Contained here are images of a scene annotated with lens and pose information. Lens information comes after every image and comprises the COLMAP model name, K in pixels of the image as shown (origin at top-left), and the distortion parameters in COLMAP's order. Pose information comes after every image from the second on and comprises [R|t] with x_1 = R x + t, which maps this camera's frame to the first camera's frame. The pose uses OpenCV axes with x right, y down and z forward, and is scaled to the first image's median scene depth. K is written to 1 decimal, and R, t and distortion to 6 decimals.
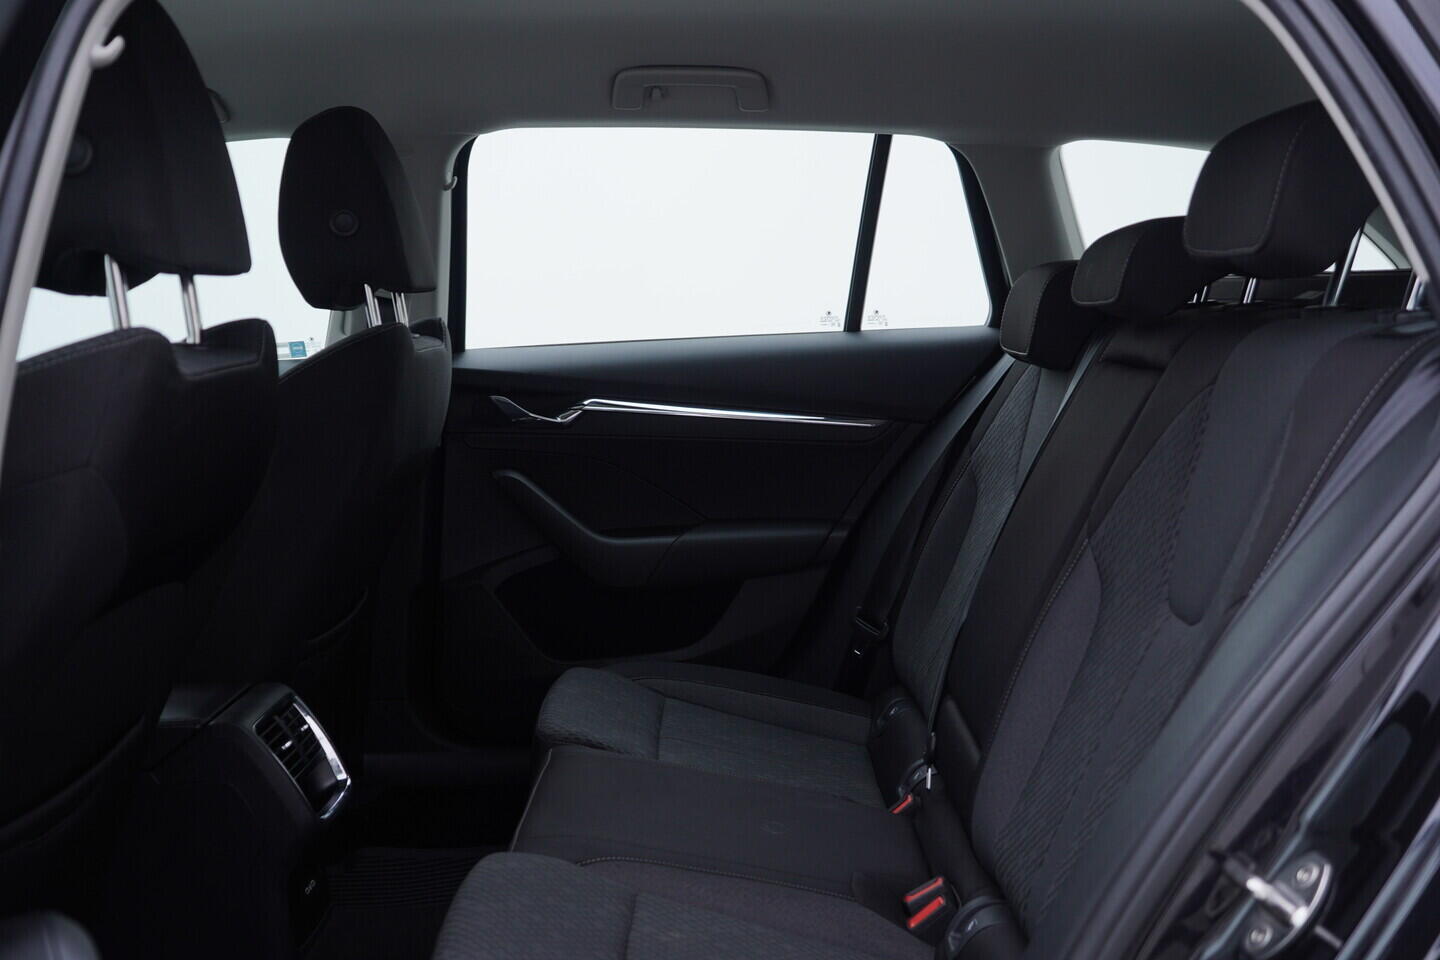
lens RADIAL K [[1502.2, 0, 718.2], [0, 1502.2, 472.3], [0, 0, 1]] dist [0.010525, 0.000000]
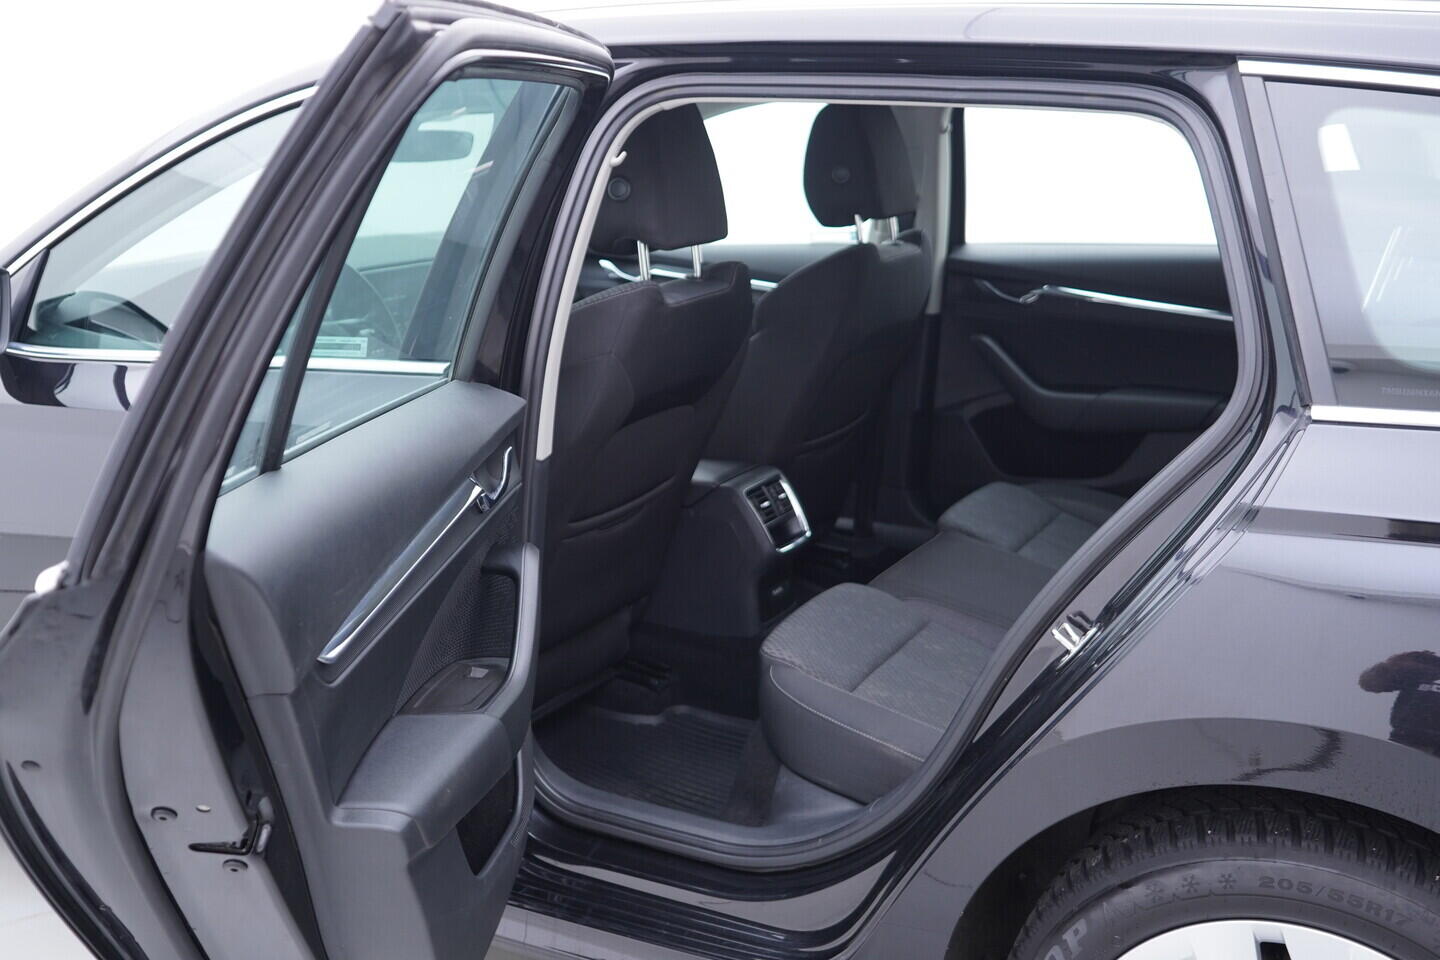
lens RADIAL K [[1502.2, 0, 720.8], [0, 1502.2, 482.6], [0, 0, 1]] dist [0.010525, 0.000000]
pose [[0.876377, 0.130208, -0.463690, 0.433626], [-0.060992, 0.985015, 0.161326, -0.107052], [0.477748, -0.113102, 0.871186, -0.465438]]
